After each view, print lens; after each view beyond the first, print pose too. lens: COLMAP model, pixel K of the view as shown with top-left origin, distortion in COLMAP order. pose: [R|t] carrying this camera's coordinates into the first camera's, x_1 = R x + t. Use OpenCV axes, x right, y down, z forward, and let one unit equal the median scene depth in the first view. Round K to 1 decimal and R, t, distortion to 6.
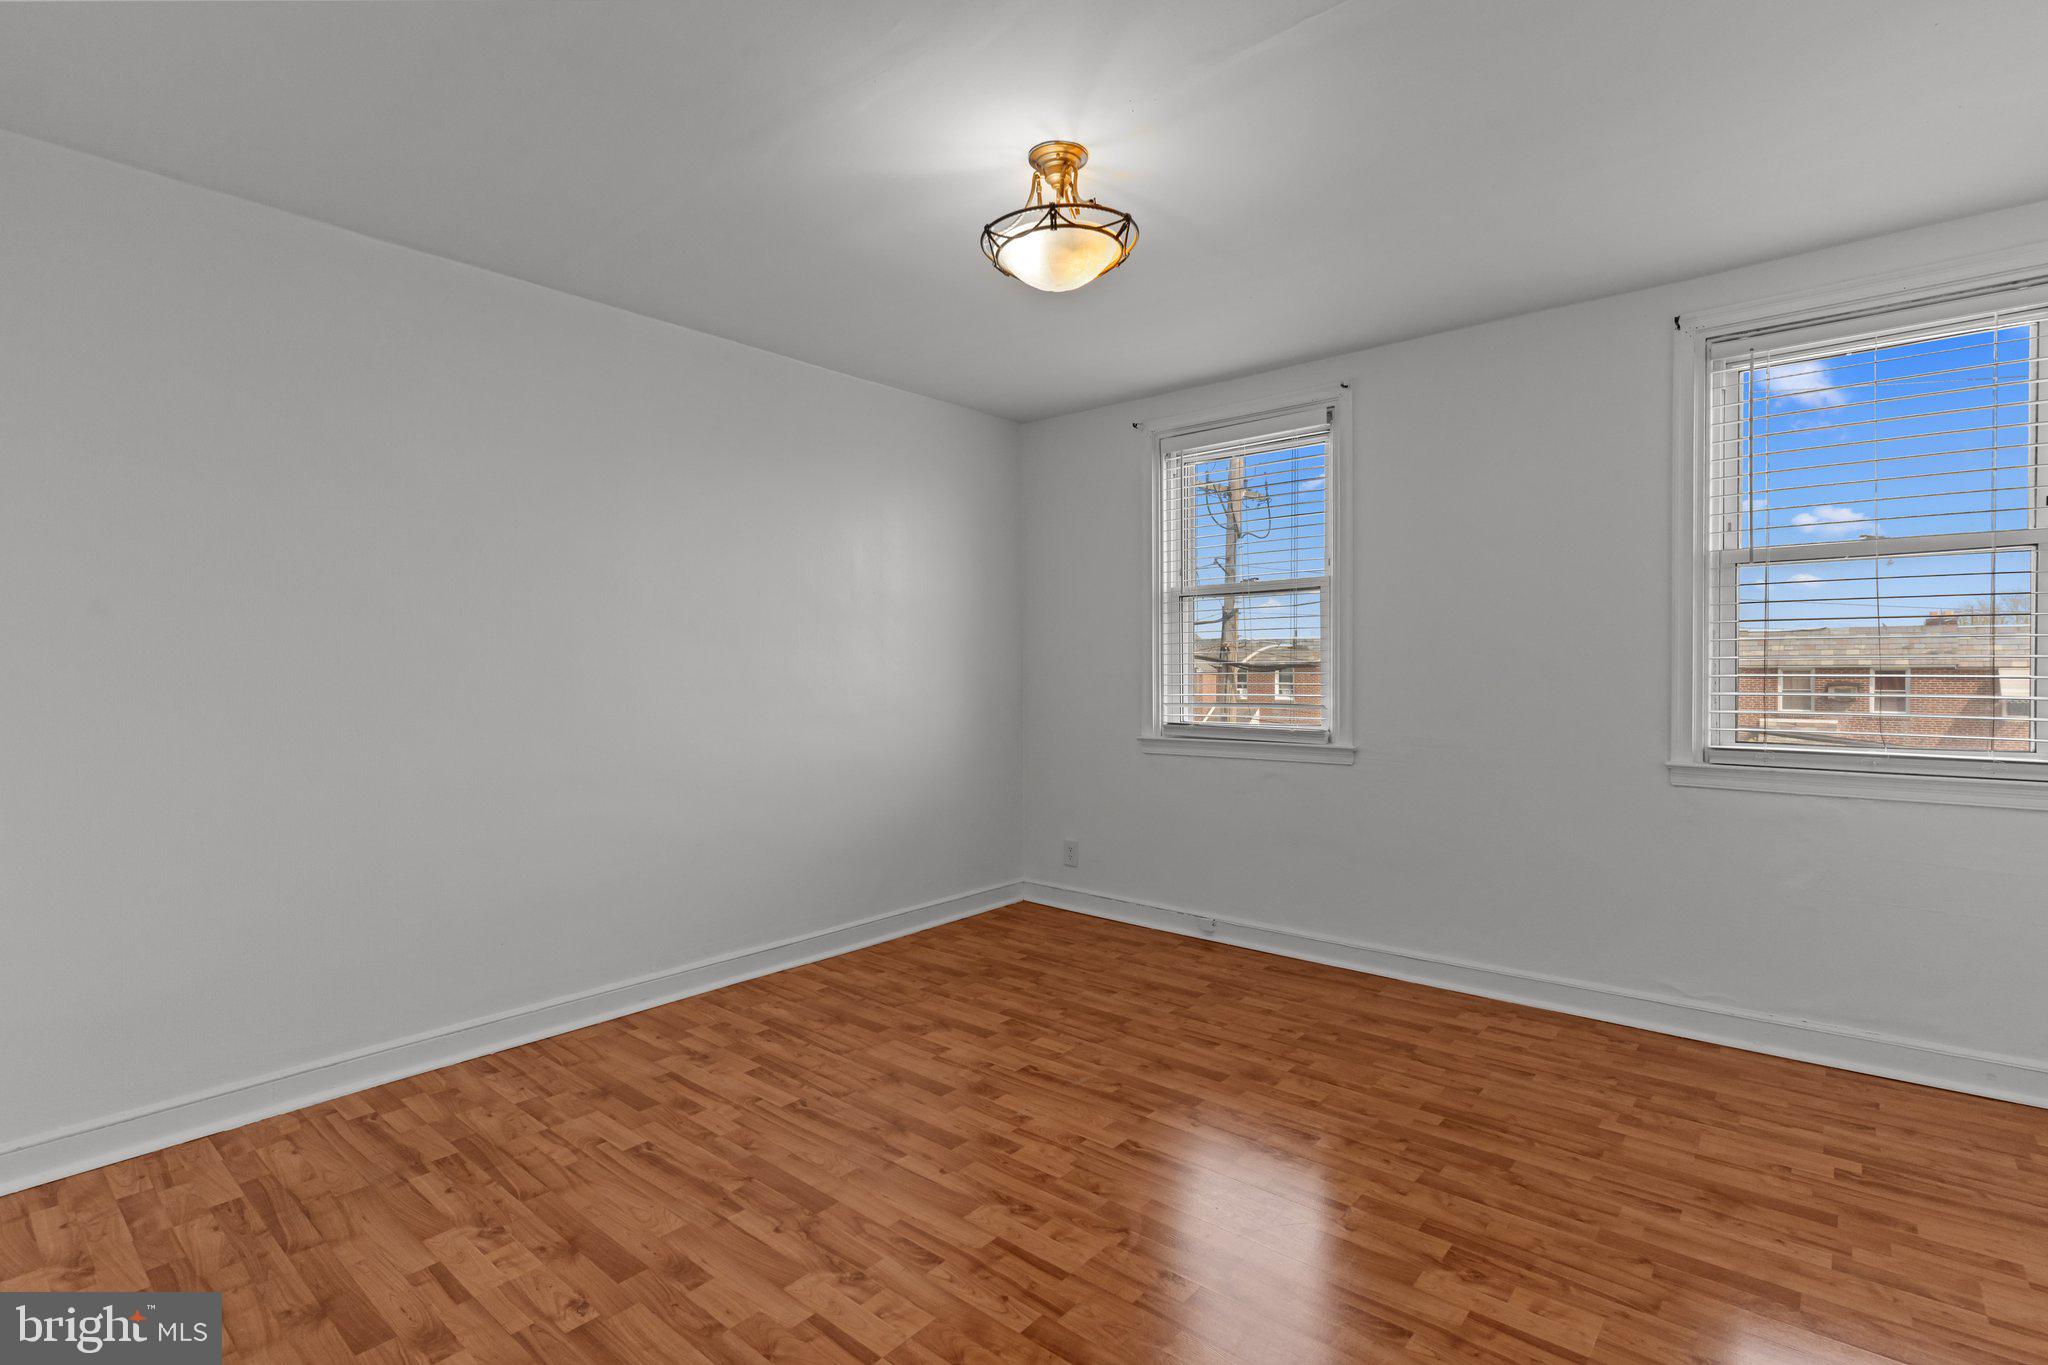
lens RADIAL K [[966.4, 0, 1025.4], [0, 966.4, 666.4], [0, 0, 1]] dist [-0.000305, 0.000064]
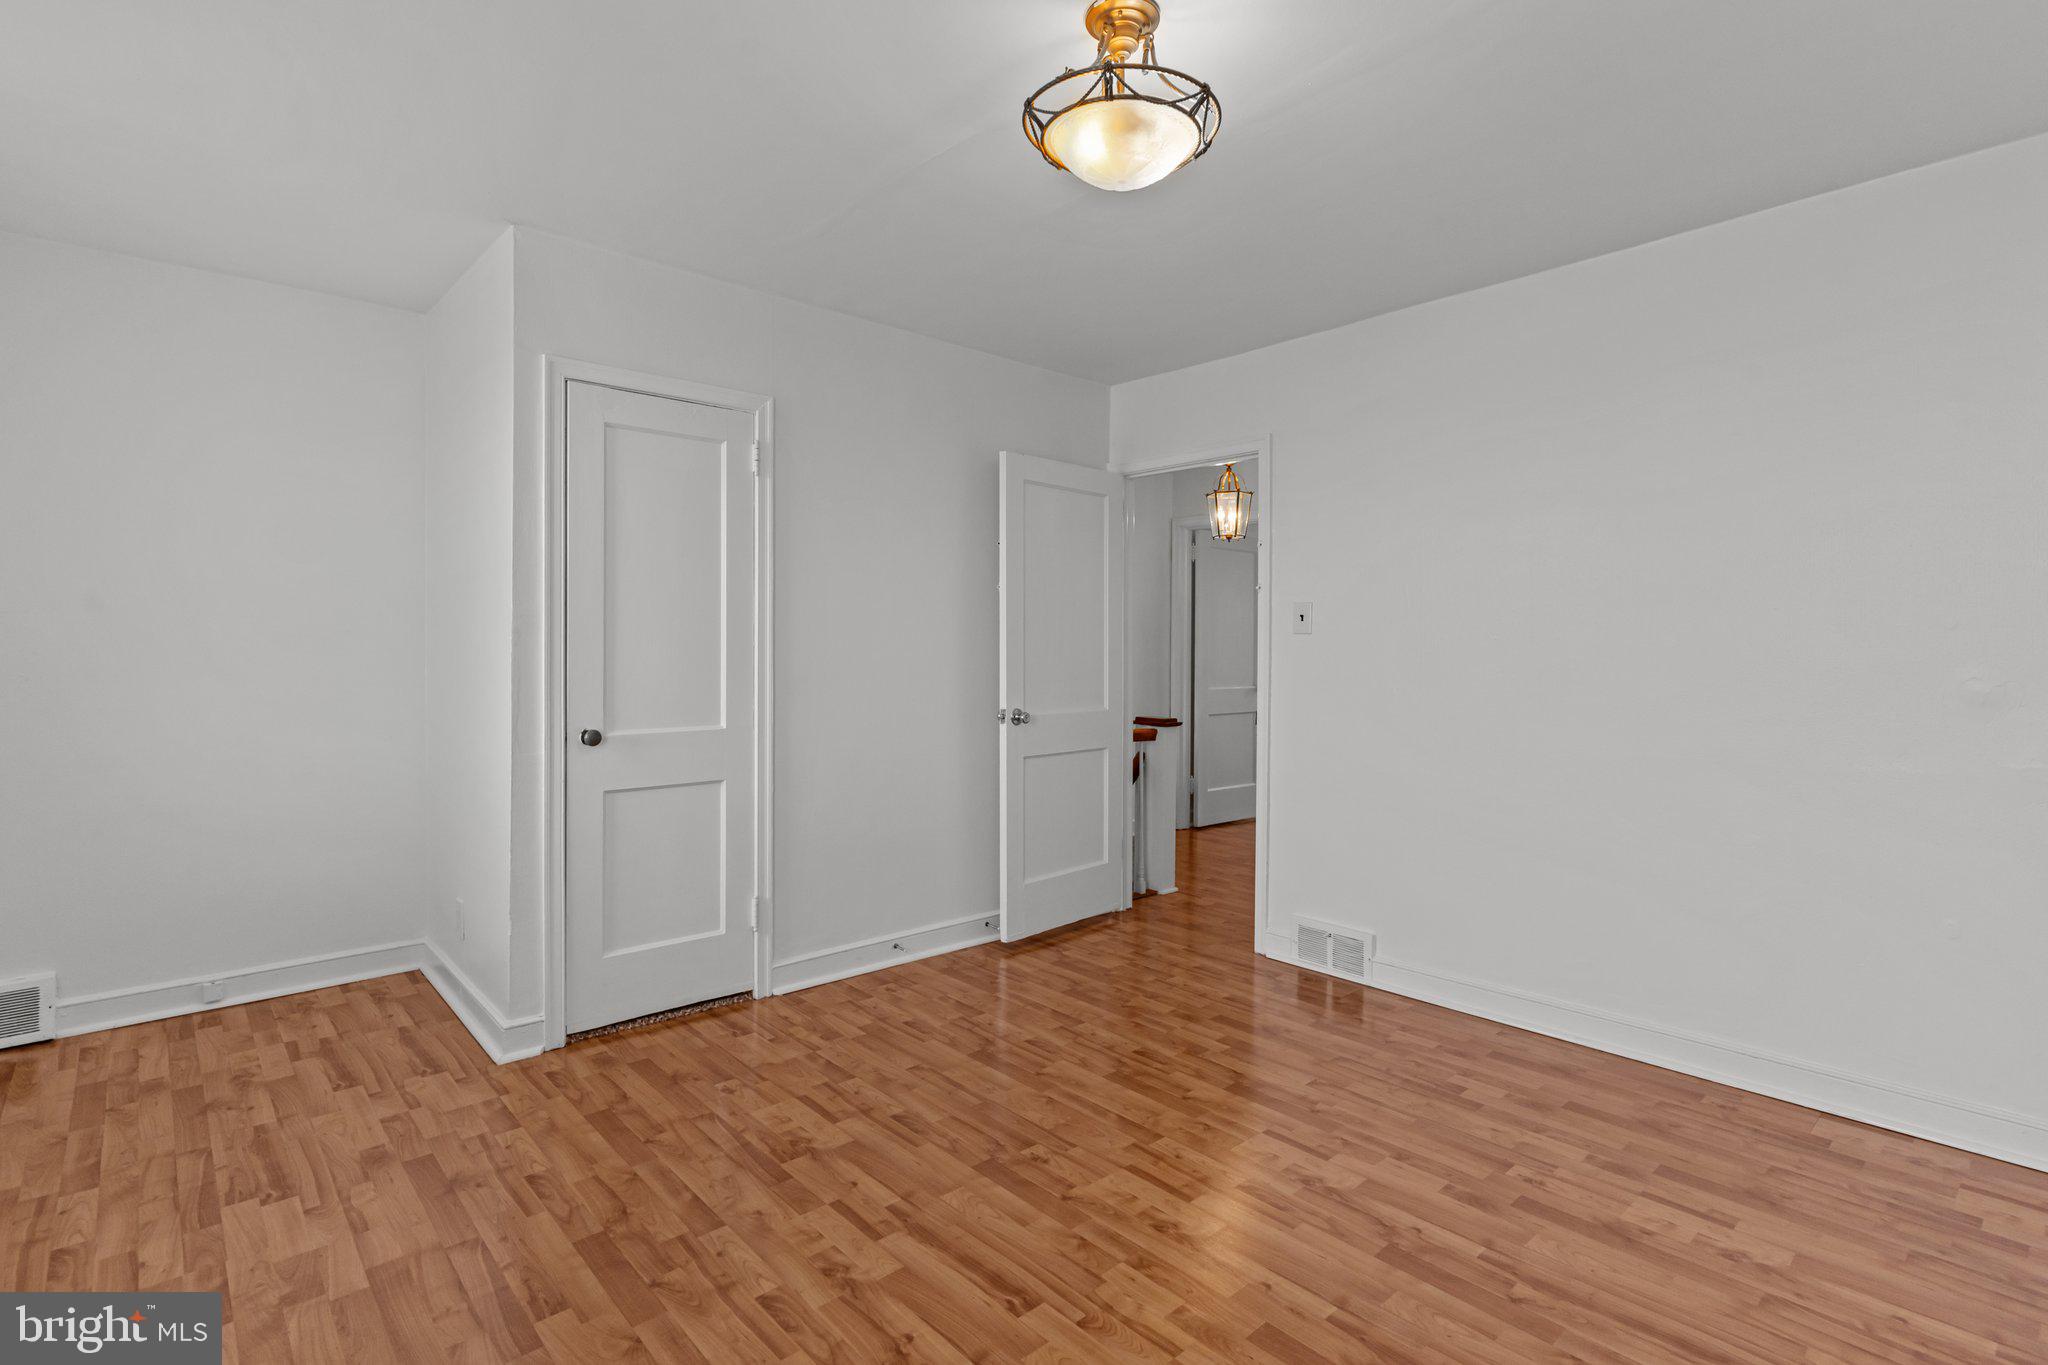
lens RADIAL K [[966.4, 0, 1025.4], [0, 966.4, 666.4], [0, 0, 1]] dist [-0.000305, 0.000064]
pose [[-0.991058, -0.002930, 0.133397, 0.005800], [-0.000922, 0.999885, 0.015112, -0.001716], [-0.133426, 0.014854, -0.990947, 1.404492]]
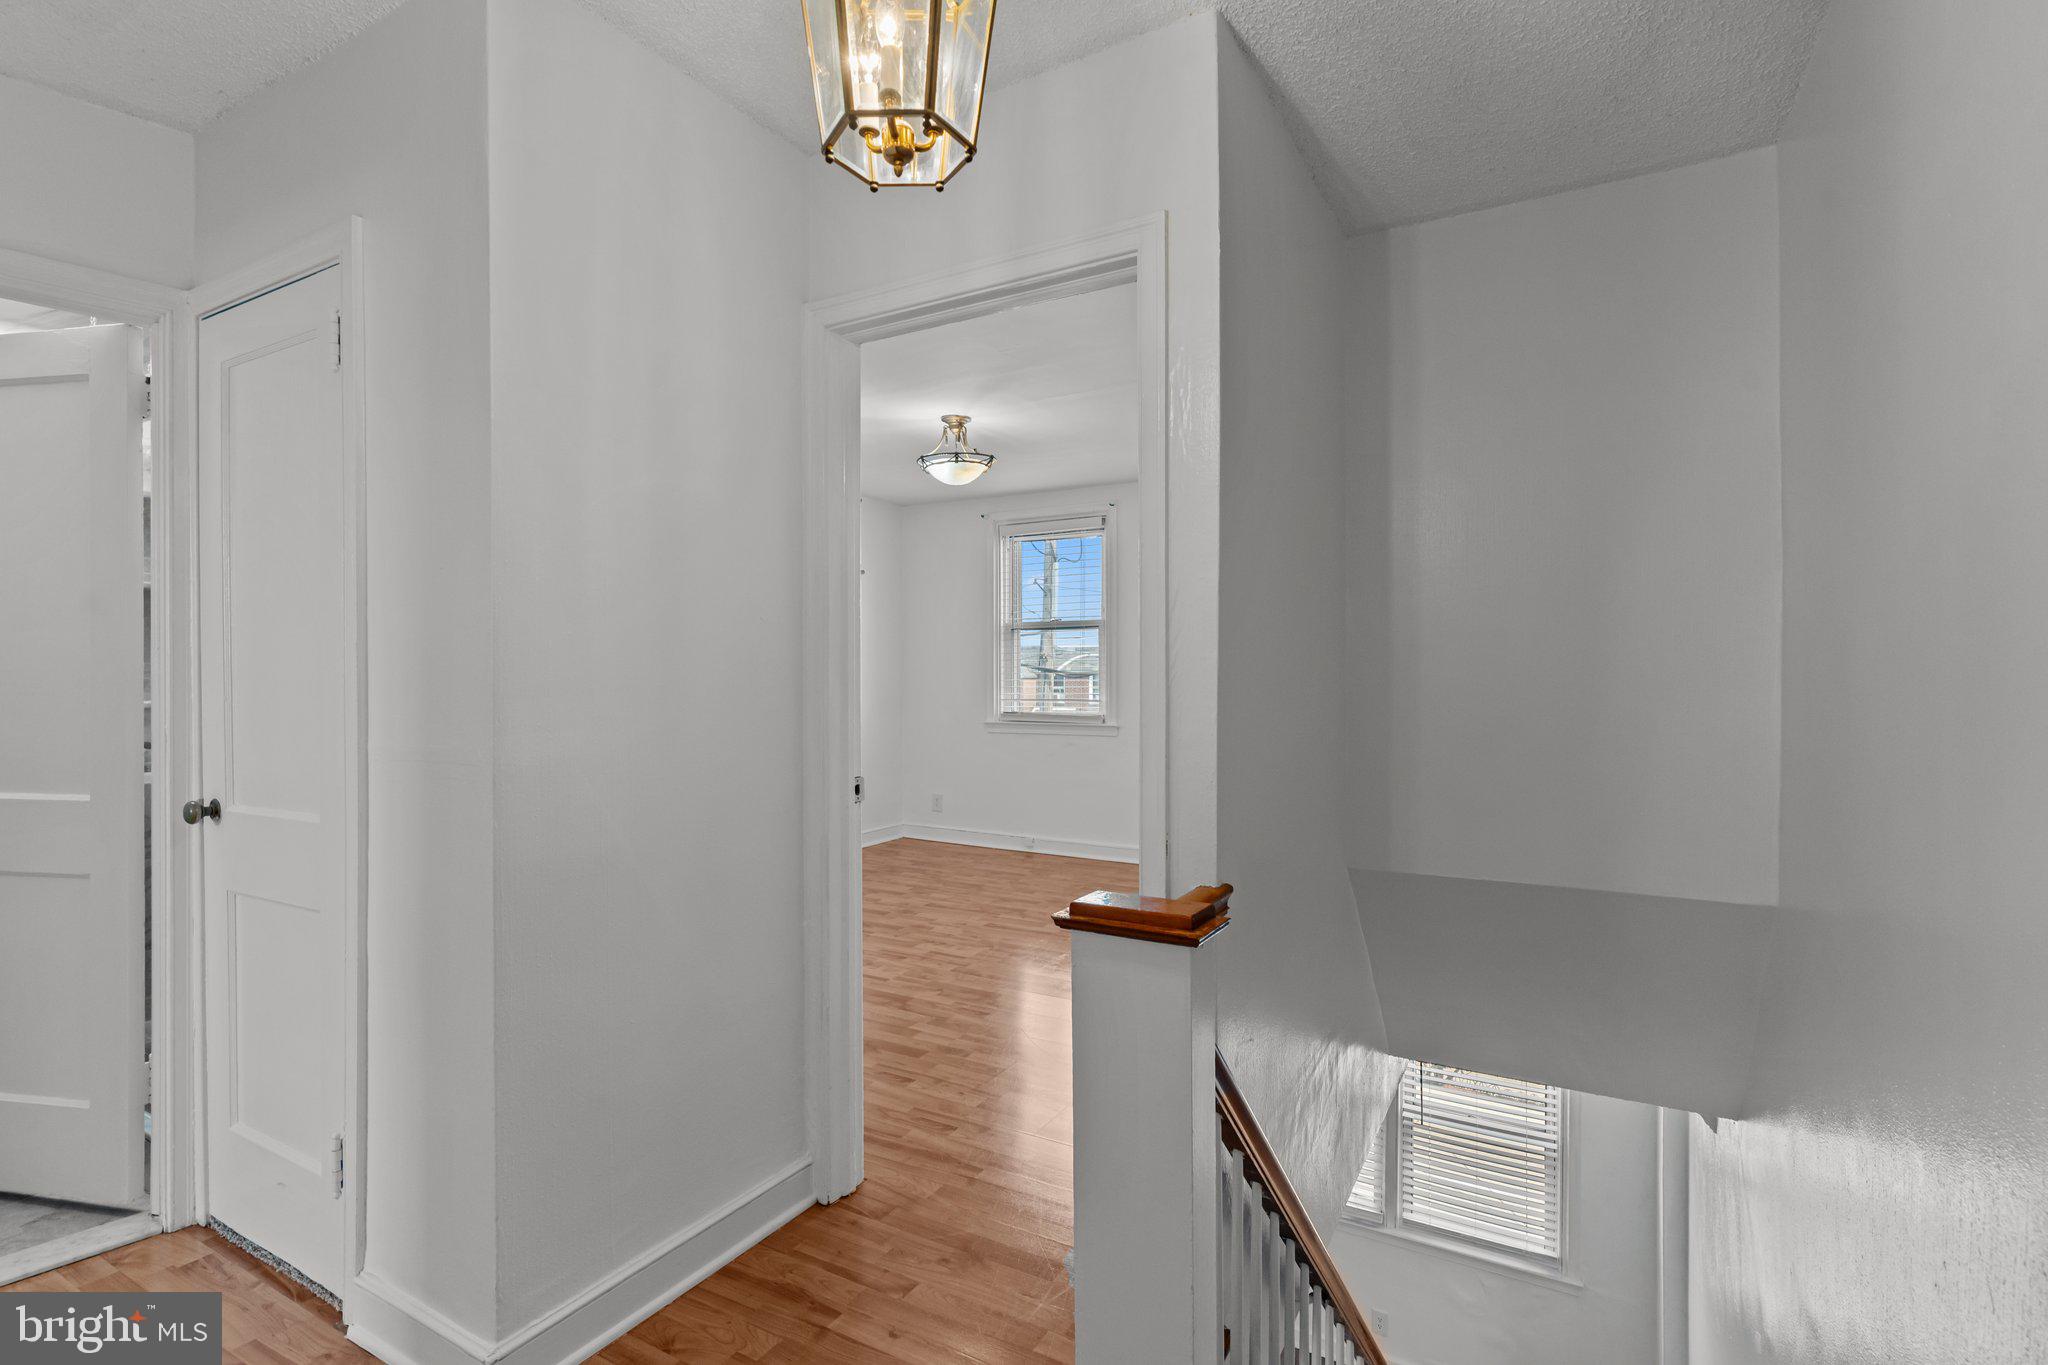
lens RADIAL K [[966.4, 0, 1025.4], [0, 966.4, 666.4], [0, 0, 1]] dist [-0.000305, 0.000064]
pose [[0.983107, 0.001972, 0.183023, -0.145088], [-0.000984, 0.999984, -0.005491, -0.008037], [-0.183031, 0.005218, 0.983093, -0.747954]]
